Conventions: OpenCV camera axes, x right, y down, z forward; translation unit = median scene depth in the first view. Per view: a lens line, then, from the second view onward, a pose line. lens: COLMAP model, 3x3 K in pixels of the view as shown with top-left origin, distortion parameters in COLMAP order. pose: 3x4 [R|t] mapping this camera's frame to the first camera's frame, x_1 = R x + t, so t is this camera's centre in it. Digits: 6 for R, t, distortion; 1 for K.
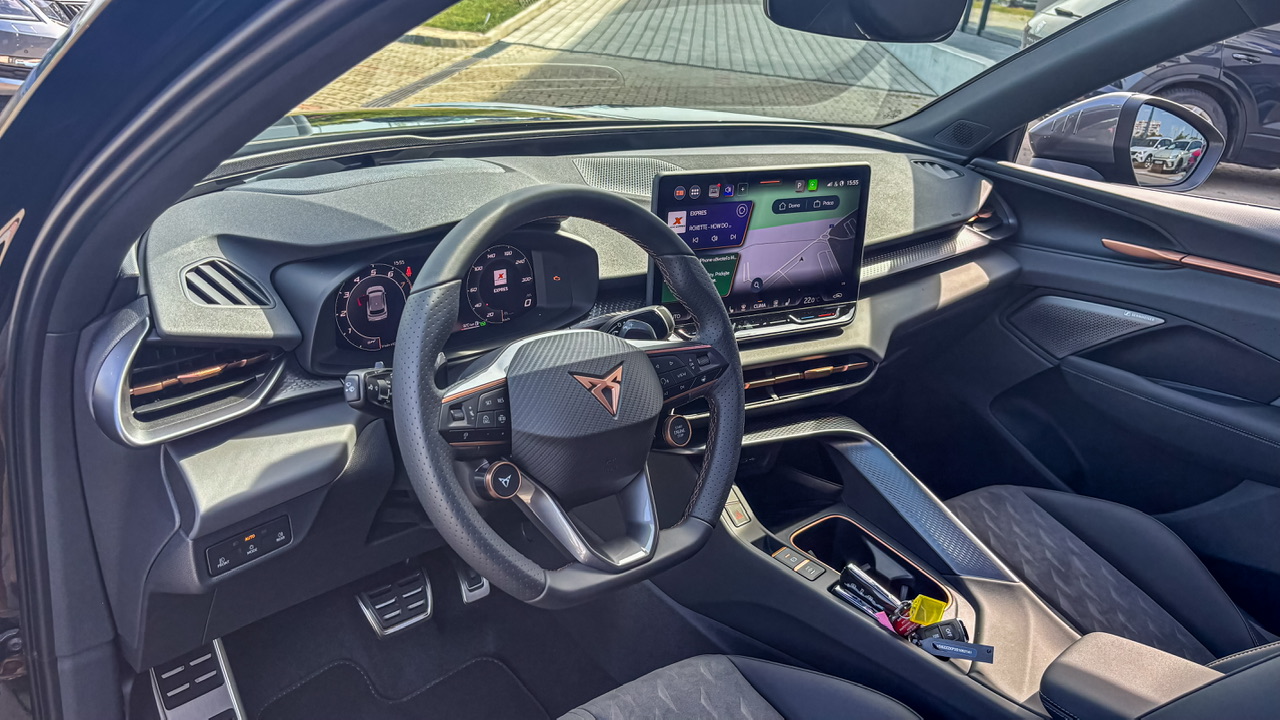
lens RADIAL K [[958.8, 0, 640.0], [0, 958.8, 360.0], [0, 0, 1]] dist [-0.031054, 0.001079]
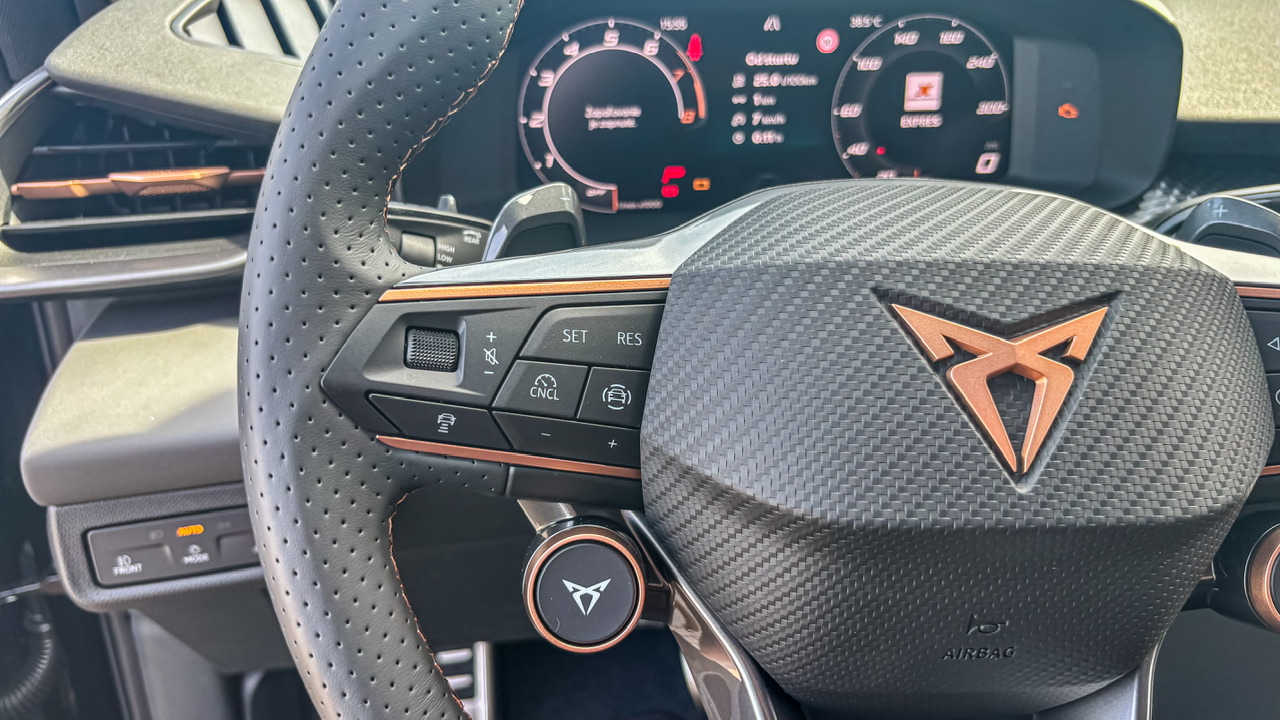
lens RADIAL K [[983.7, 0, 643.8], [0, 983.7, 344.6], [0, 0, 1]] dist [0.045442, -0.059495]
pose [[0.796480, 0.181335, -0.576834, 0.041776], [-0.169312, 0.982694, 0.075140, 0.017620], [0.580477, 0.037818, 0.813398, 0.692282]]
